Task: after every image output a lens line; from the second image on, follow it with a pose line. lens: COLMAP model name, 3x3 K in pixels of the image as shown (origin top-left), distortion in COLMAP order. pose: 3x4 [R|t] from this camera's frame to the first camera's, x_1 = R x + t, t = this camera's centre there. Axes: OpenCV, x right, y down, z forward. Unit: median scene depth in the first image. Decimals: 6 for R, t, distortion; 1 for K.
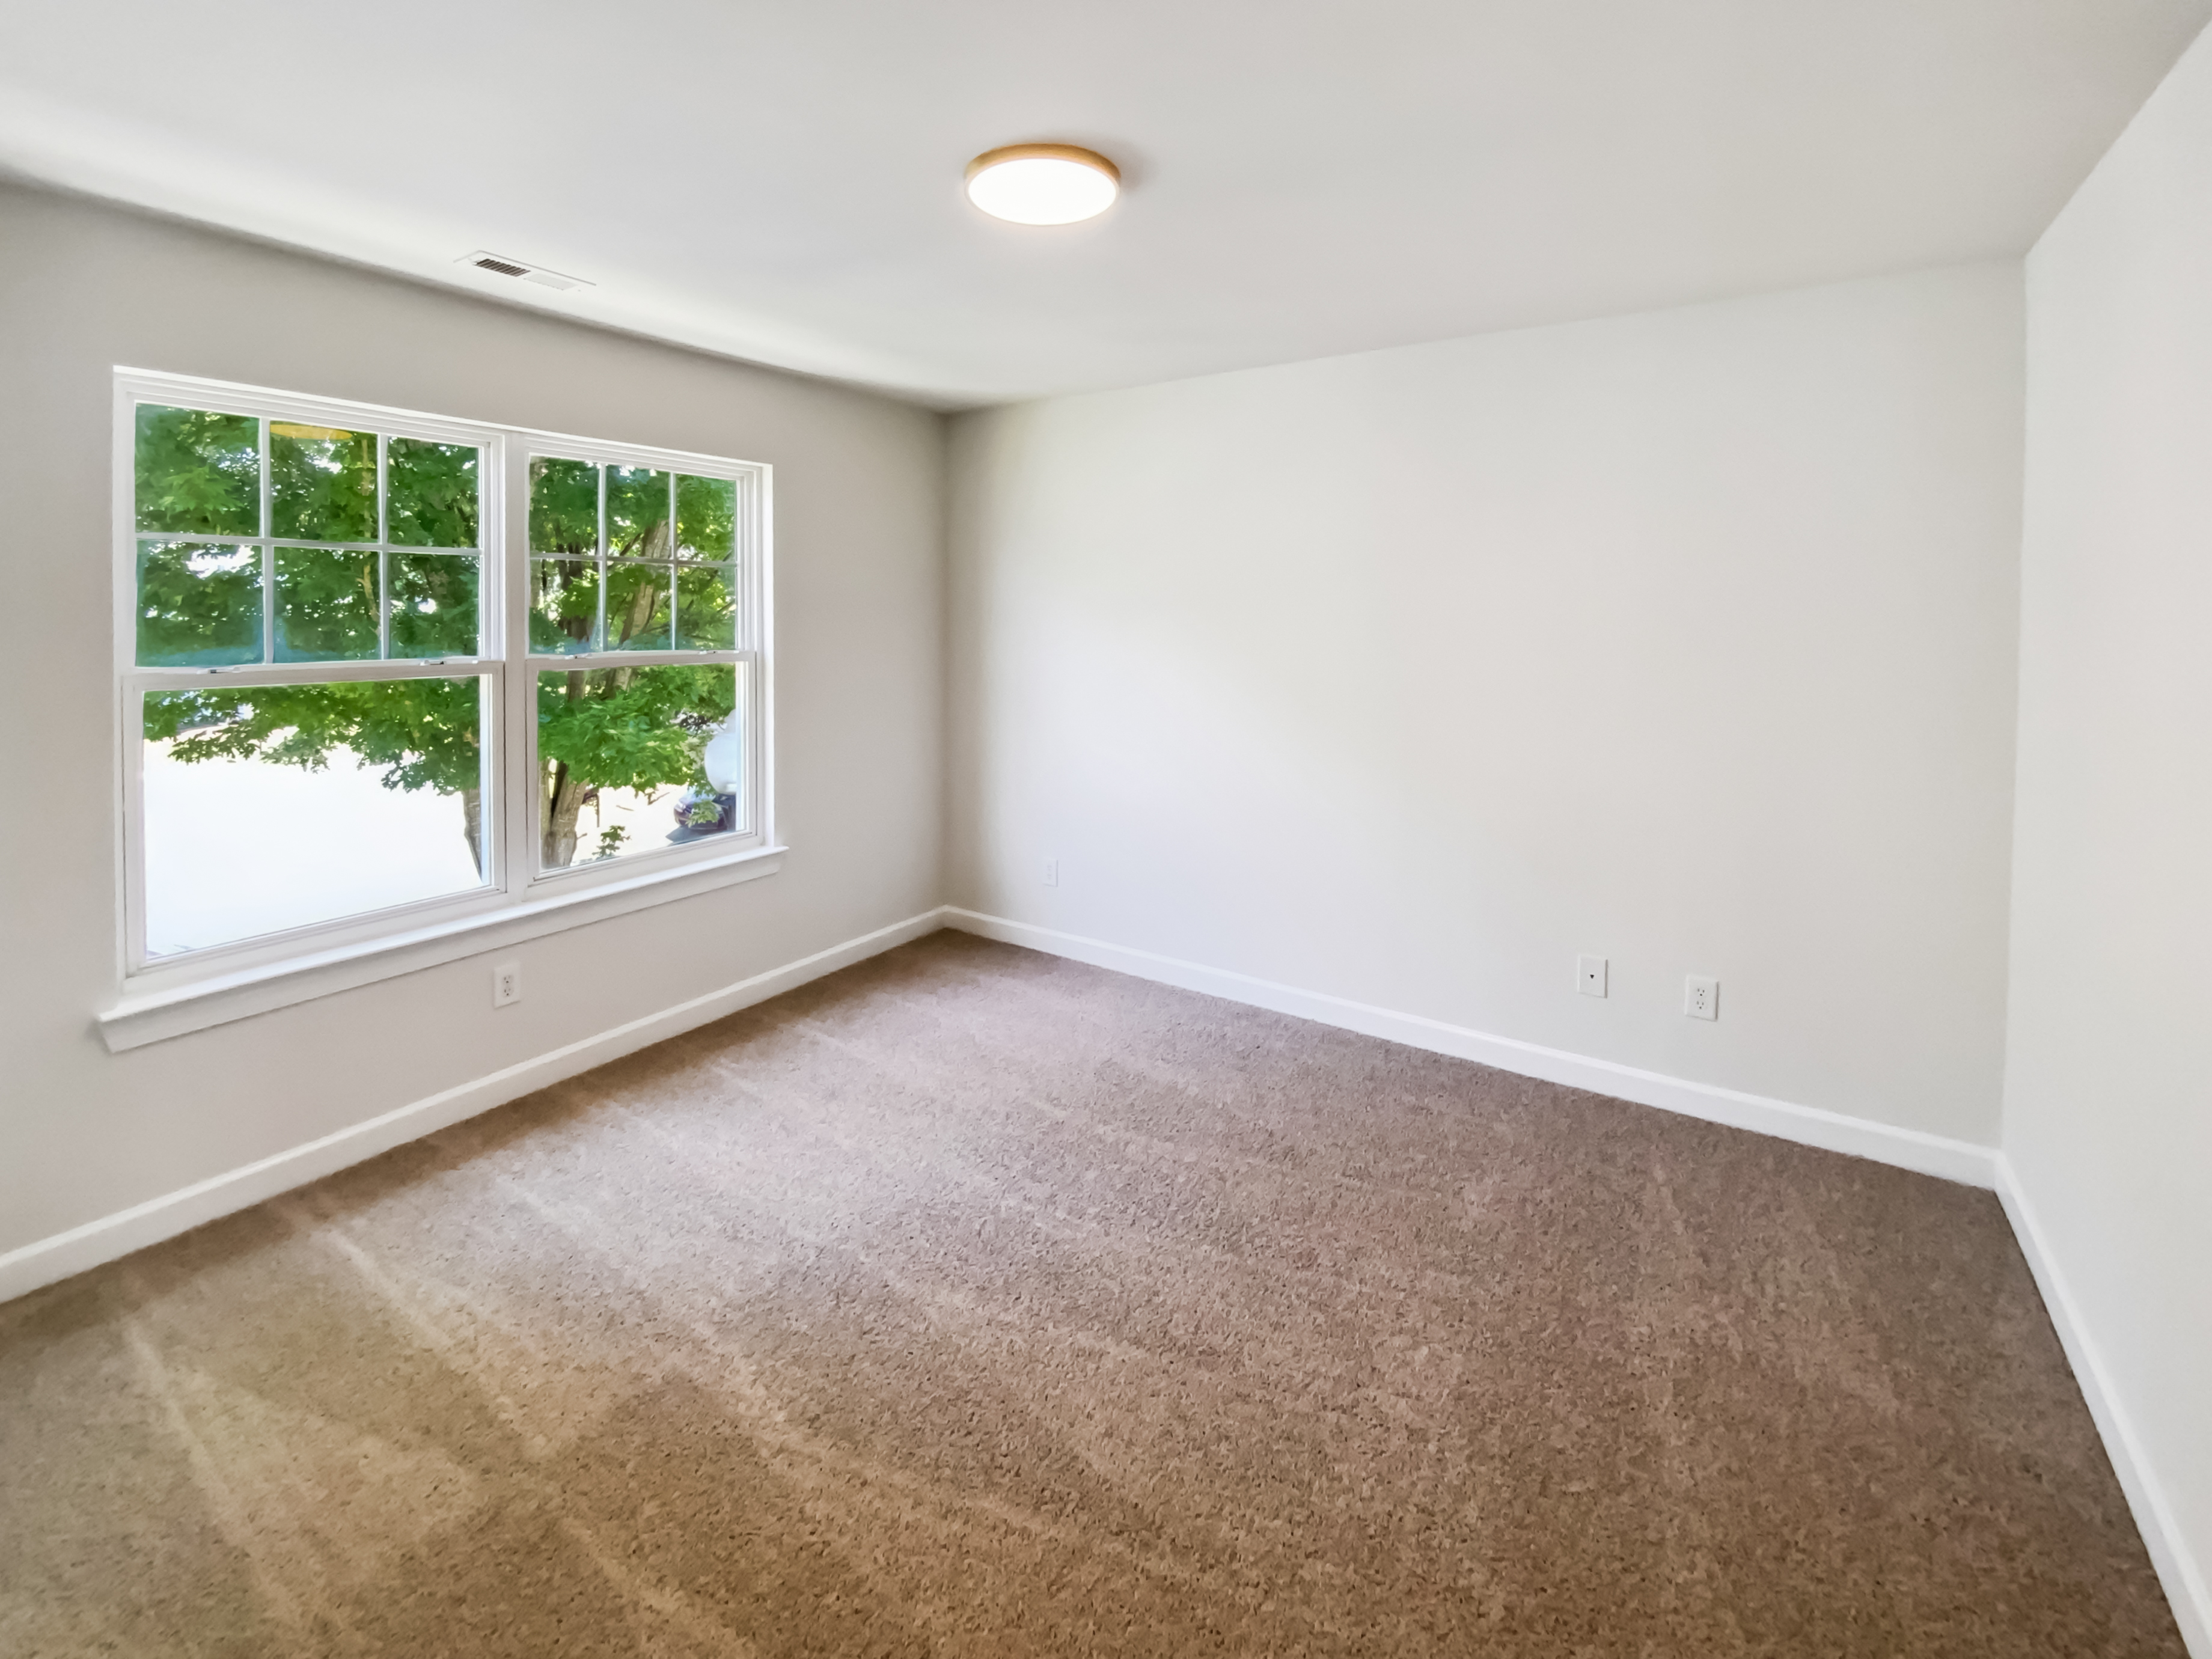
lens RADIAL K [[931.7, 0, 1116.6], [0, 931.7, 836.0], [0, 0, 1]] dist [0.017395, -0.000029]
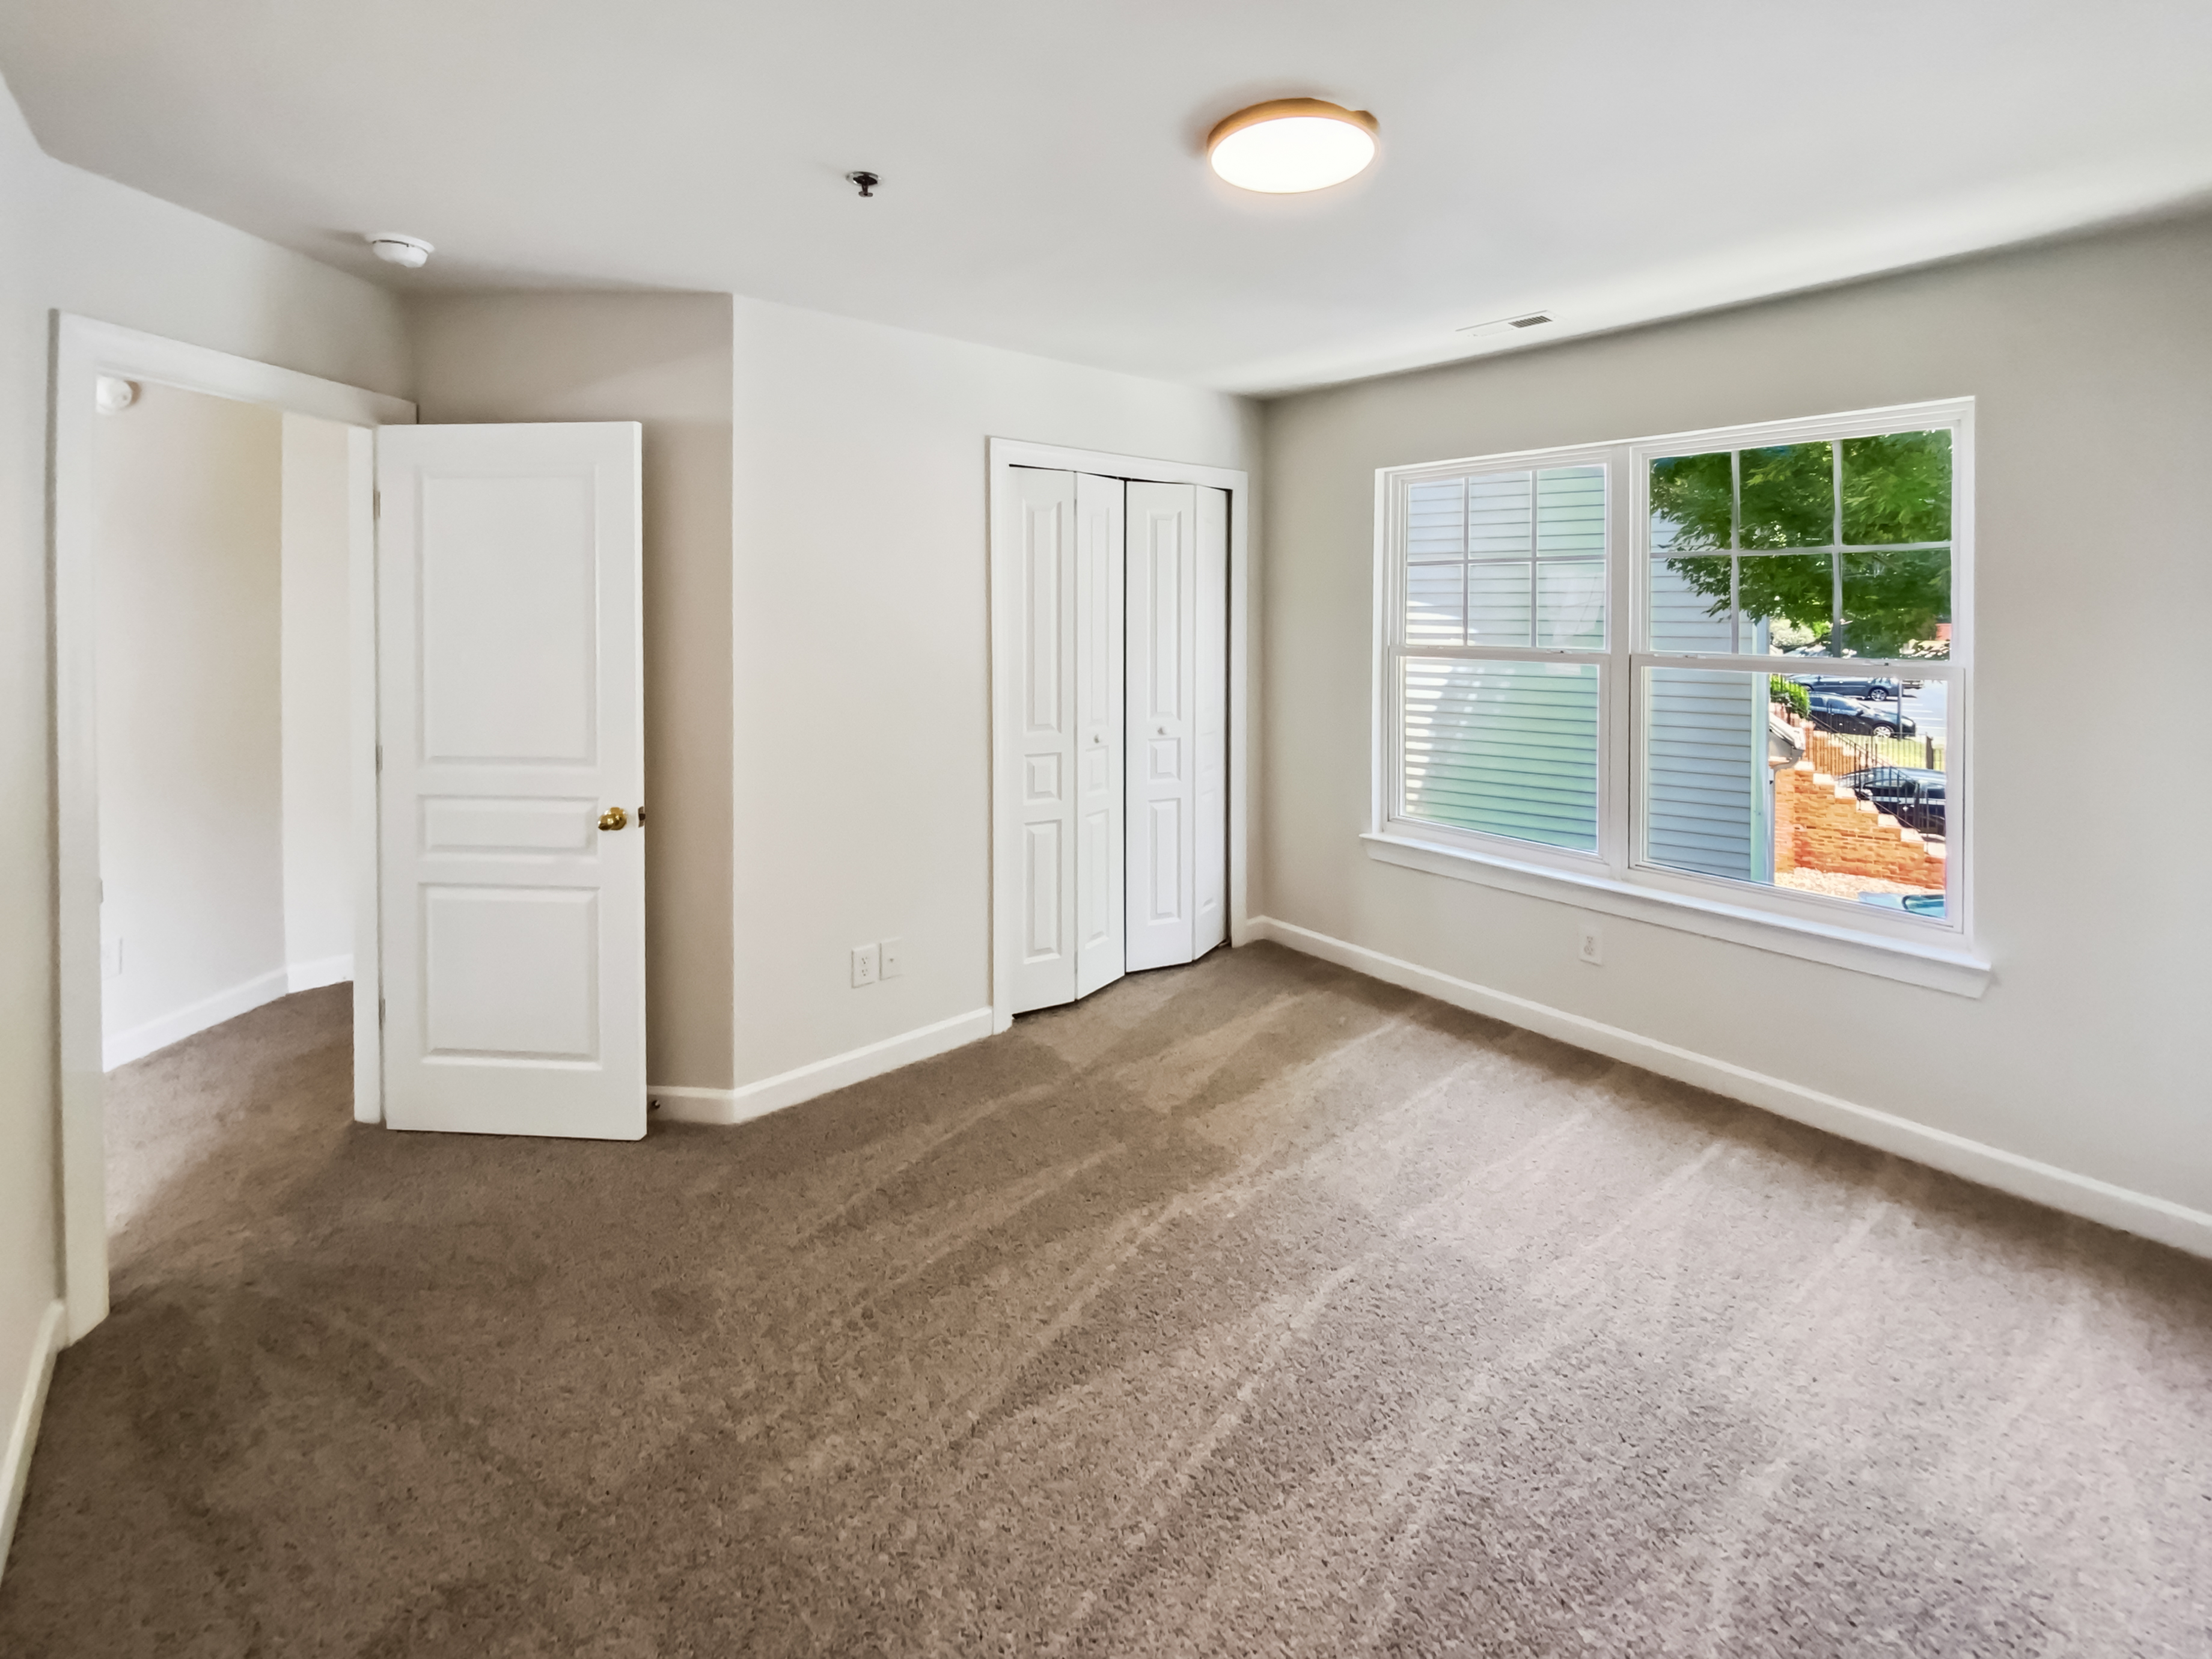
lens RADIAL K [[931.7, 0, 1116.6], [0, 931.7, 836.0], [0, 0, 1]] dist [0.017395, -0.000029]
pose [[-0.255987, 0.234555, -0.937792, 0.693922], [-0.228119, 0.928060, 0.294390, -0.219488], [0.939379, 0.289288, -0.184065, 0.864674]]
